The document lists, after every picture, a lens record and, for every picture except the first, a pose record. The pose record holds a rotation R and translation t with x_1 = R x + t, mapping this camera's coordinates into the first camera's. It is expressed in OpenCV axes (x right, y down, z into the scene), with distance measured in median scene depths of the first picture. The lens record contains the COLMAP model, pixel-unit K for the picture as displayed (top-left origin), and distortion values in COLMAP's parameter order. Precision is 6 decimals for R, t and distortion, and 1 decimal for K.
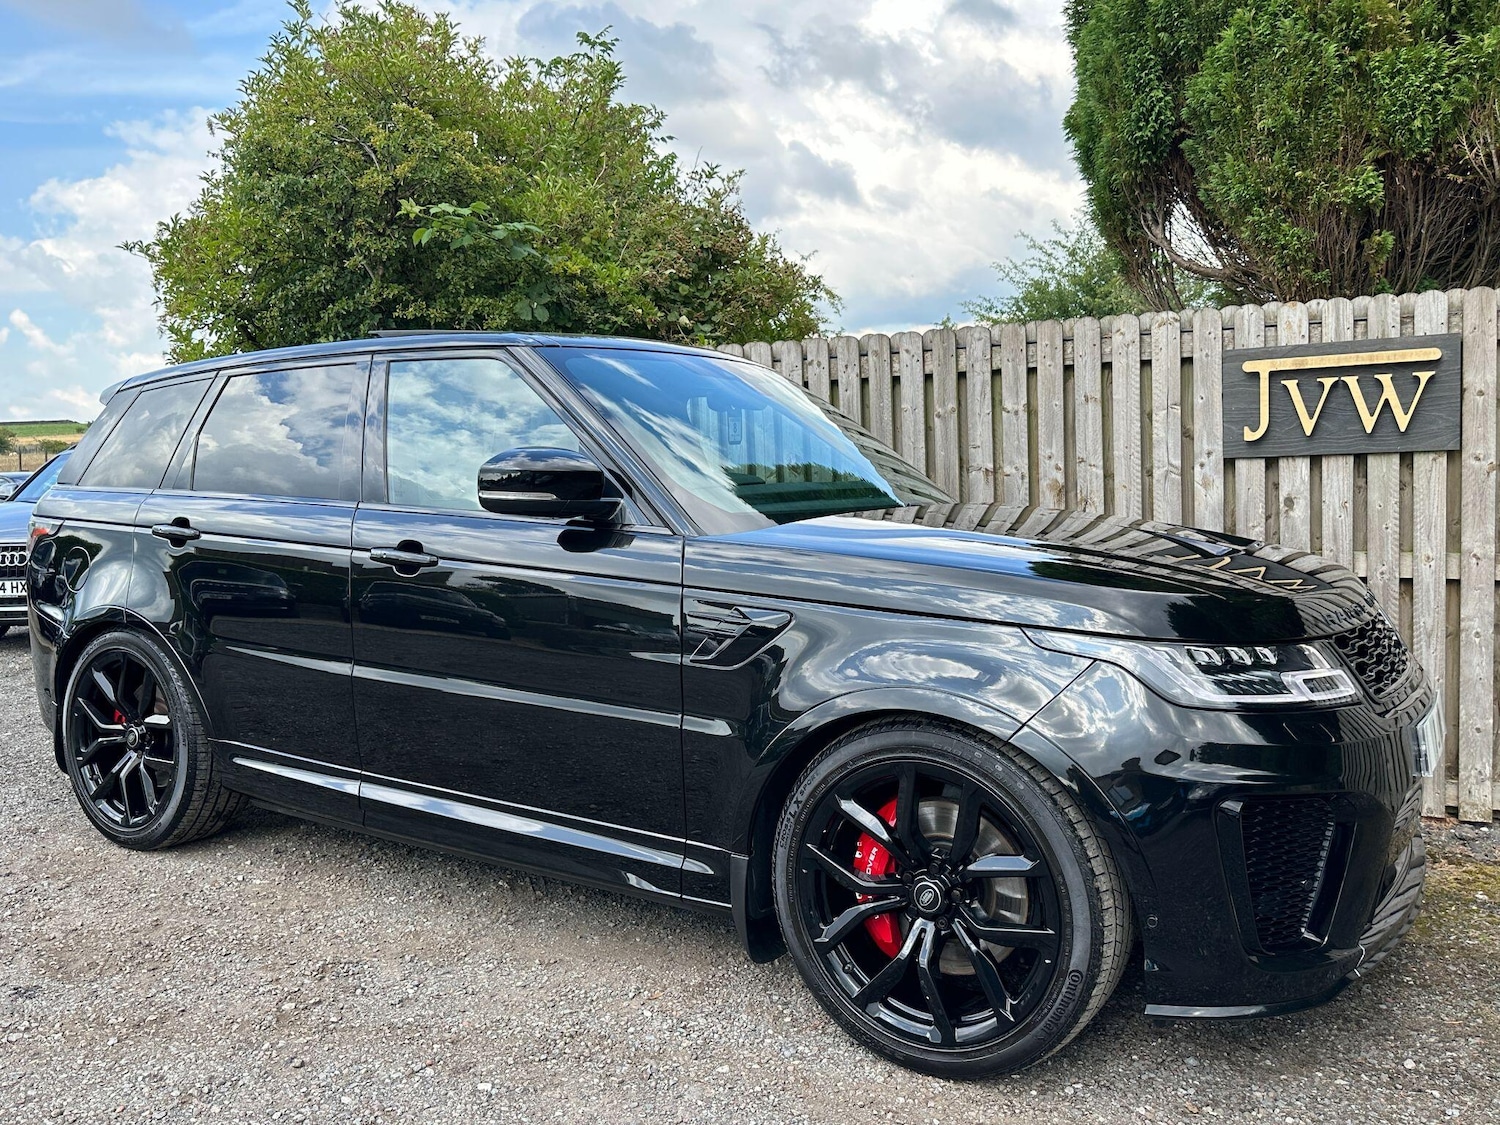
lens RADIAL K [[1248.0, 0, 751.5], [0, 1248.0, 569.8], [0, 0, 1]] dist [0.066494, -0.090302]
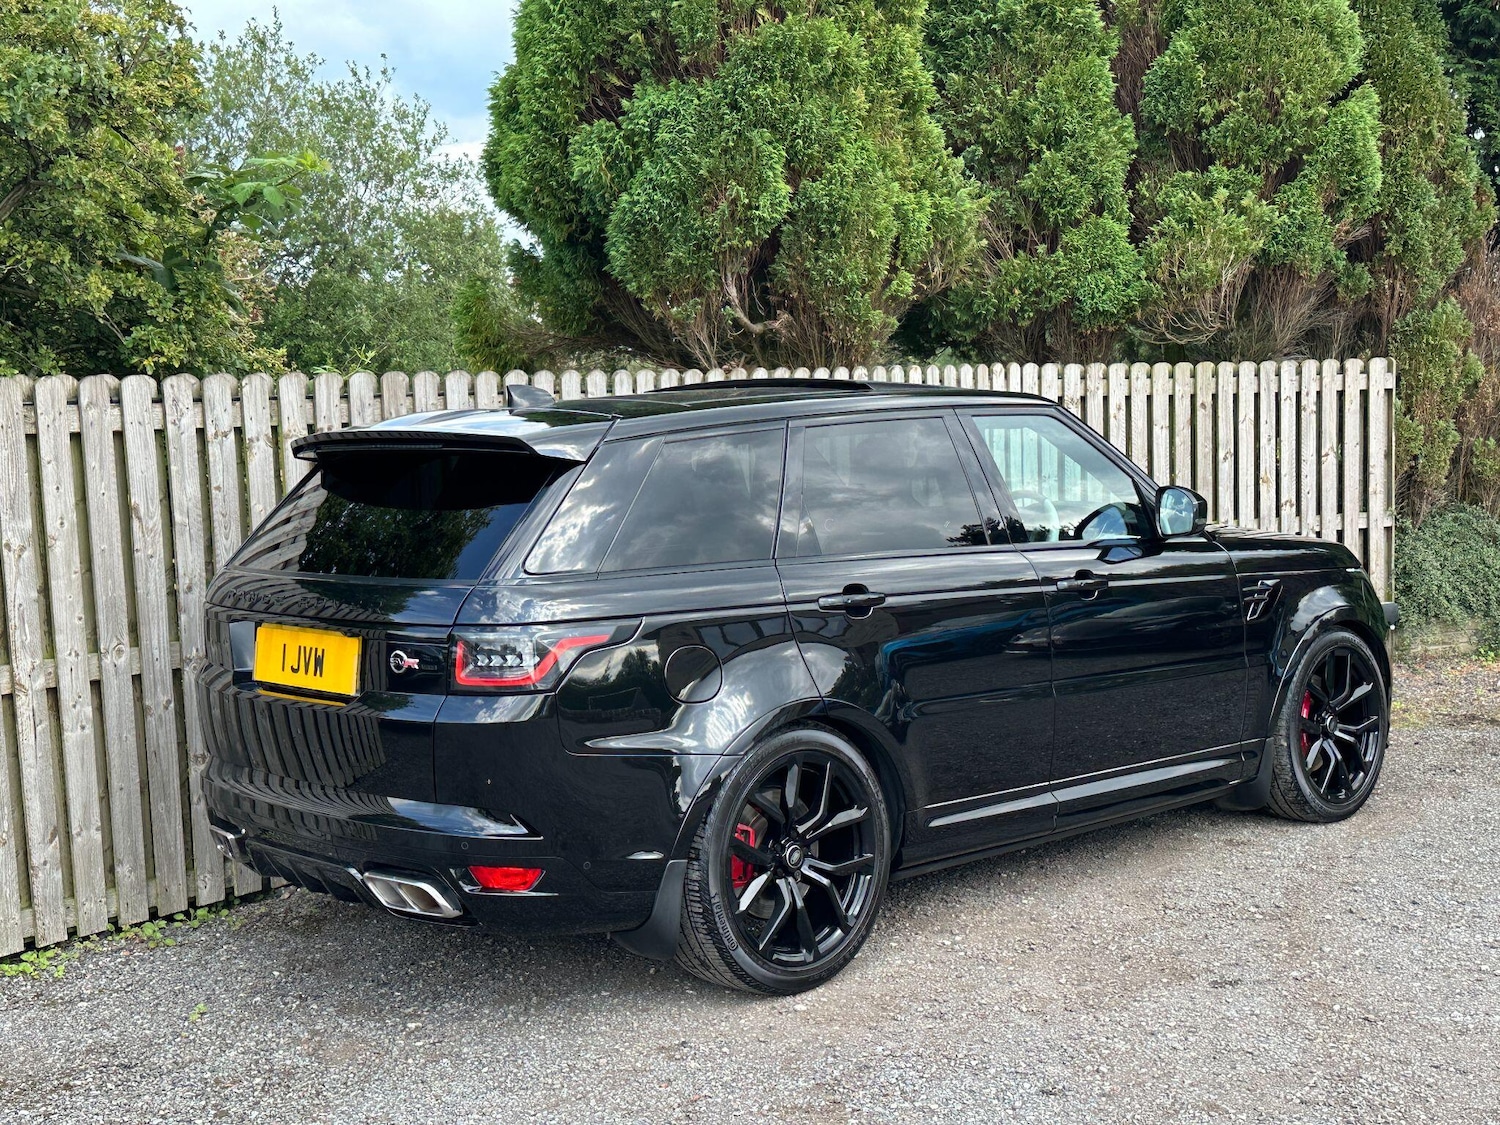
lens RADIAL K [[1831.5, 0, 769.0], [0, 1831.5, 565.3], [0, 0, 1]] dist [0.196771, -0.429378]
pose [[0.239904, -0.079922, 0.967501, -1.597175], [0.109539, 0.992469, 0.054823, -0.122817], [-0.964597, 0.092827, 0.246852, 0.670656]]
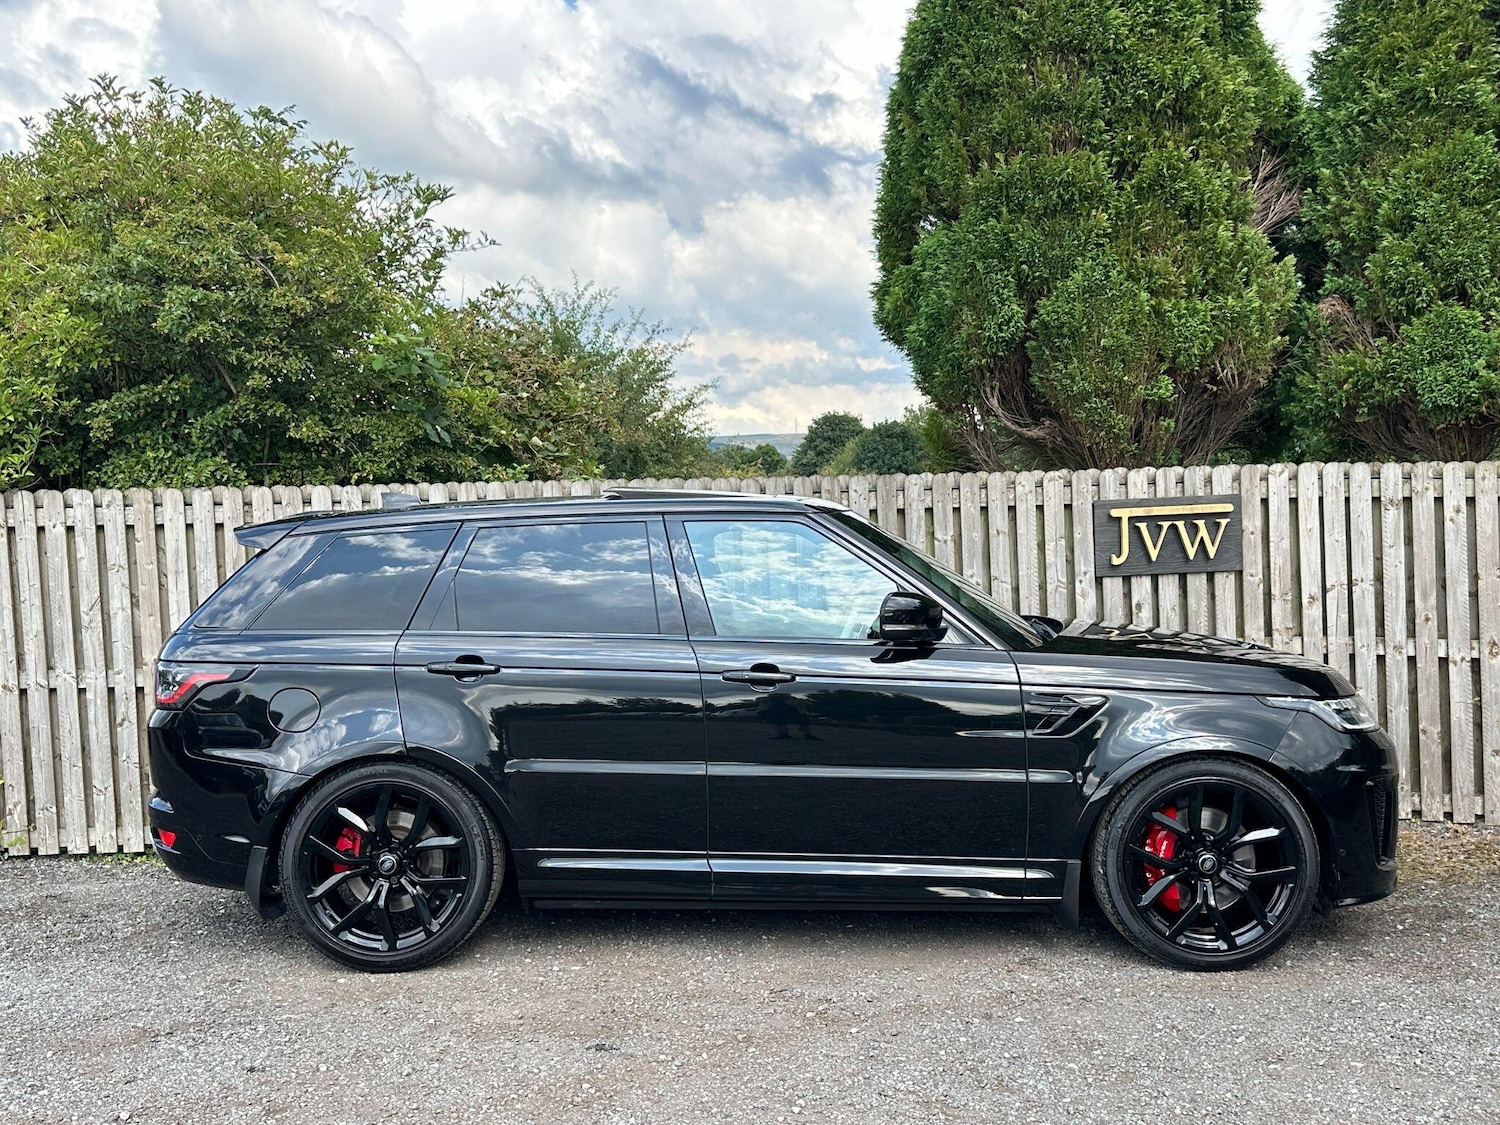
lens RADIAL K [[1551.5, 0, 750.0], [0, 1551.5, 562.5], [0, 0, 1]] dist [0.211704, -0.512606]
pose [[0.855519, -0.017933, 0.517462, -0.879333], [0.051835, 0.997346, -0.051136, -0.036100], [-0.515171, 0.070571, 0.854177, -0.298199]]
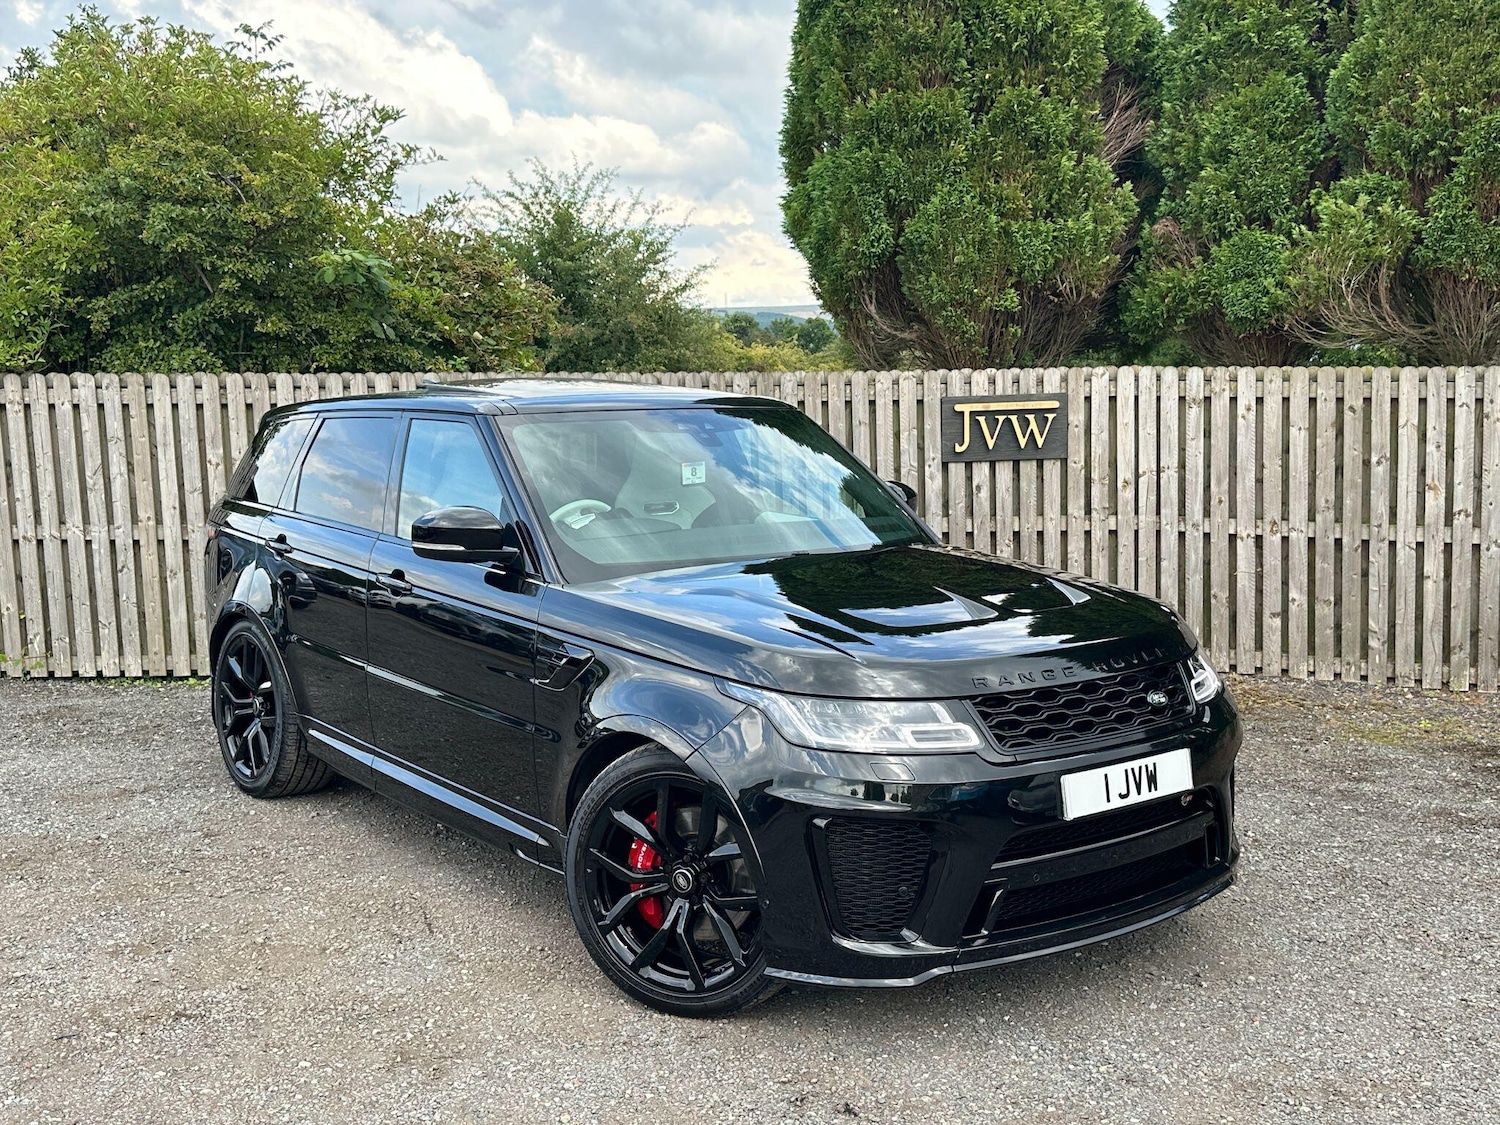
lens RADIAL K [[1621.8, 0, 758.4], [0, 1621.8, 567.6], [0, 0, 1]] dist [0.209206, -0.494325]
pose [[0.871946, -0.043126, 0.487699, -0.904779], [0.034884, 0.999054, 0.025975, -0.014560], [-0.488357, -0.005636, 0.872626, -0.763114]]
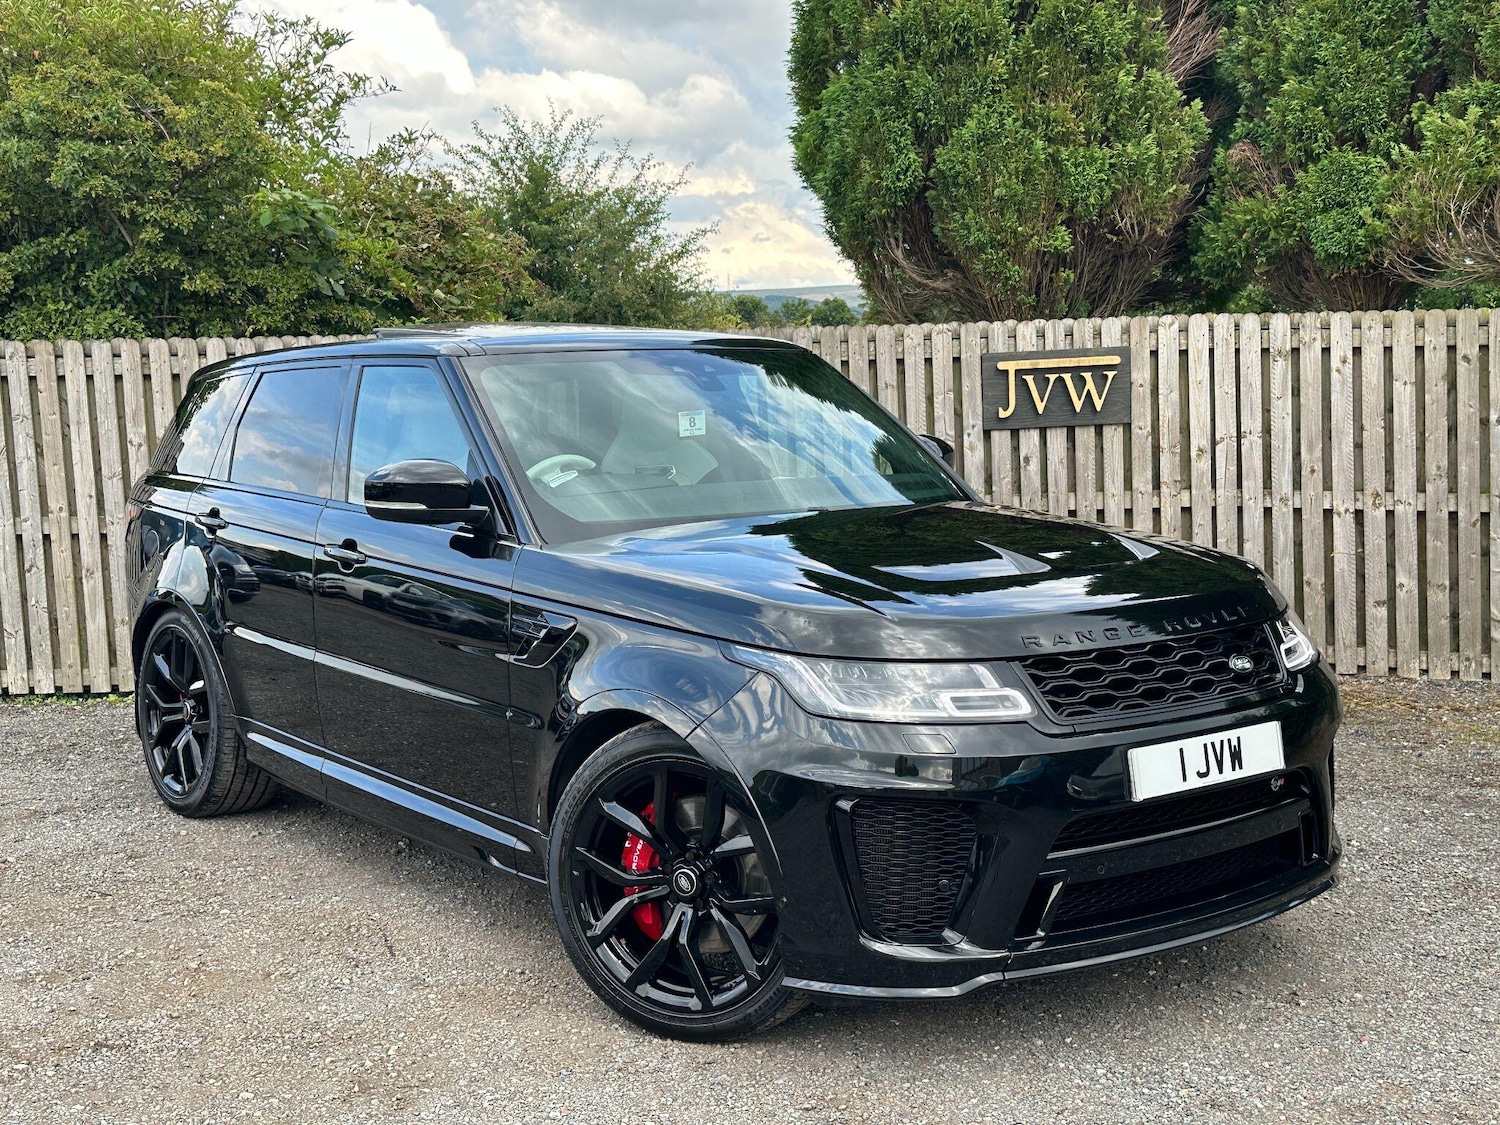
lens RADIAL K [[1897.6, 0, 741.4], [0, 1897.6, 566.5], [0, 0, 1]] dist [0.218615, -0.538816]
pose [[0.878727, -0.047885, 0.474917, -0.905923], [0.048720, 0.998757, 0.010558, 0.029014], [-0.474832, 0.013860, 0.879967, -0.763080]]
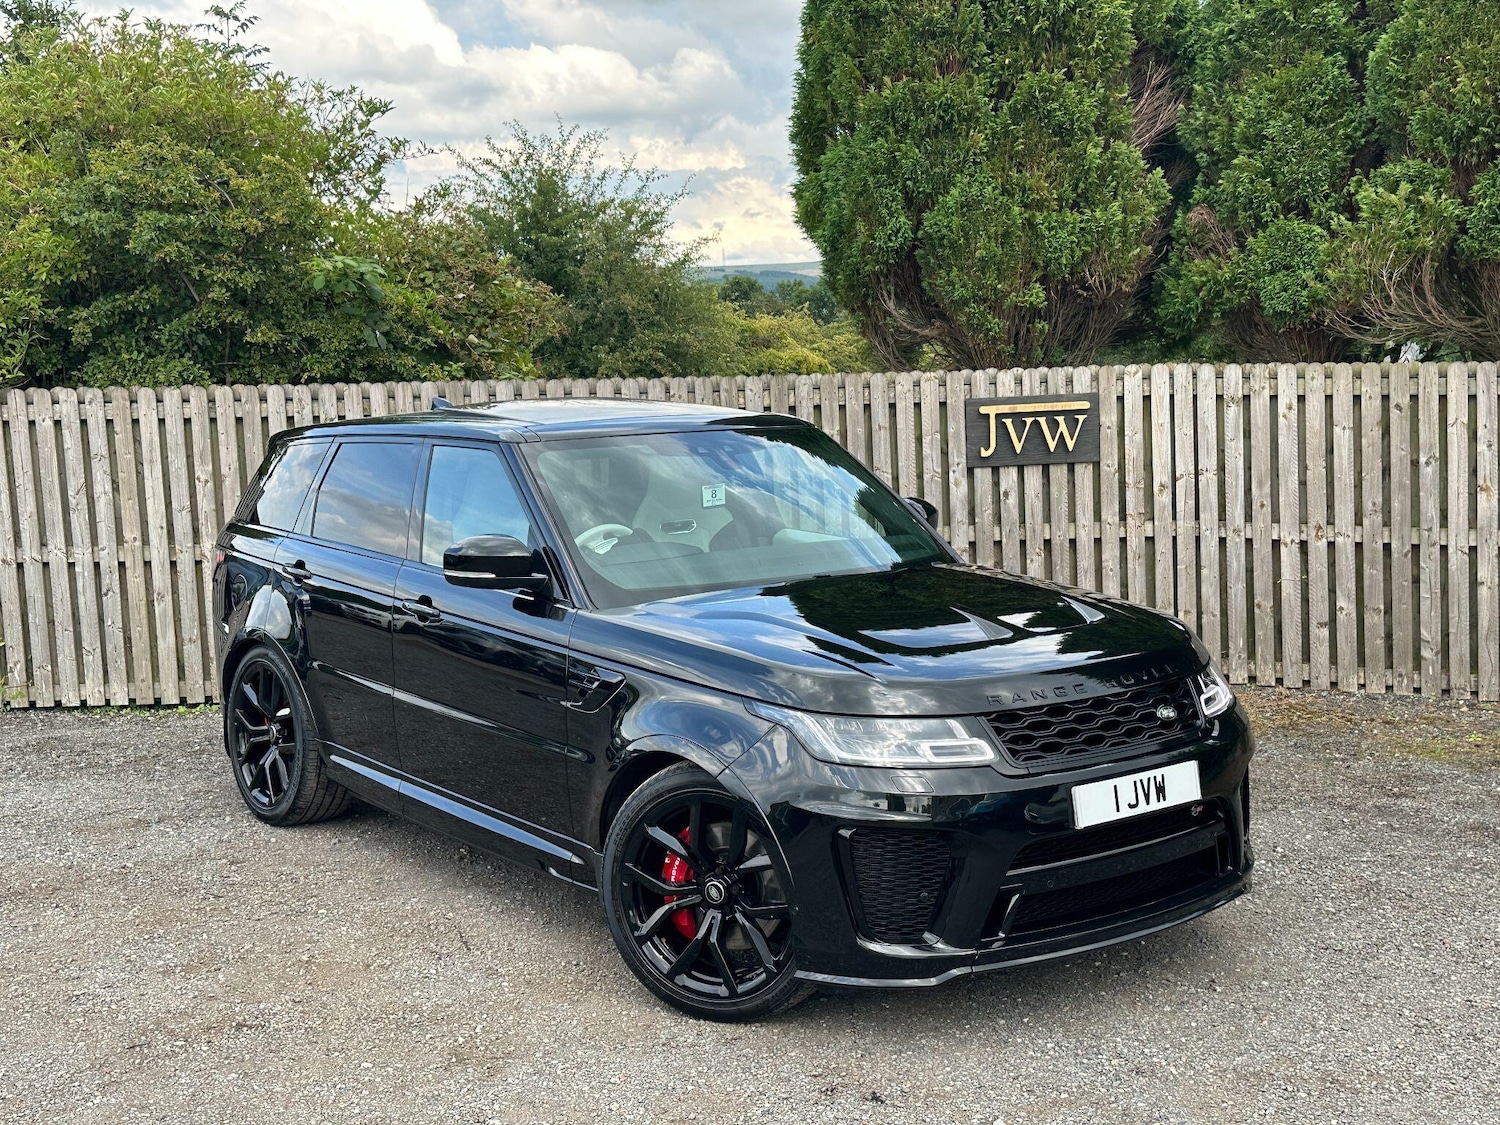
lens RADIAL K [[1902.5, 0, 744.3], [0, 1902.5, 549.1], [0, 0, 1]] dist [0.210565, -0.501370]
pose [[0.876628, -0.050271, 0.478536, -1.032086], [0.048929, 0.998685, 0.015280, -0.037954], [-0.478675, 0.010020, 0.877935, -0.968976]]
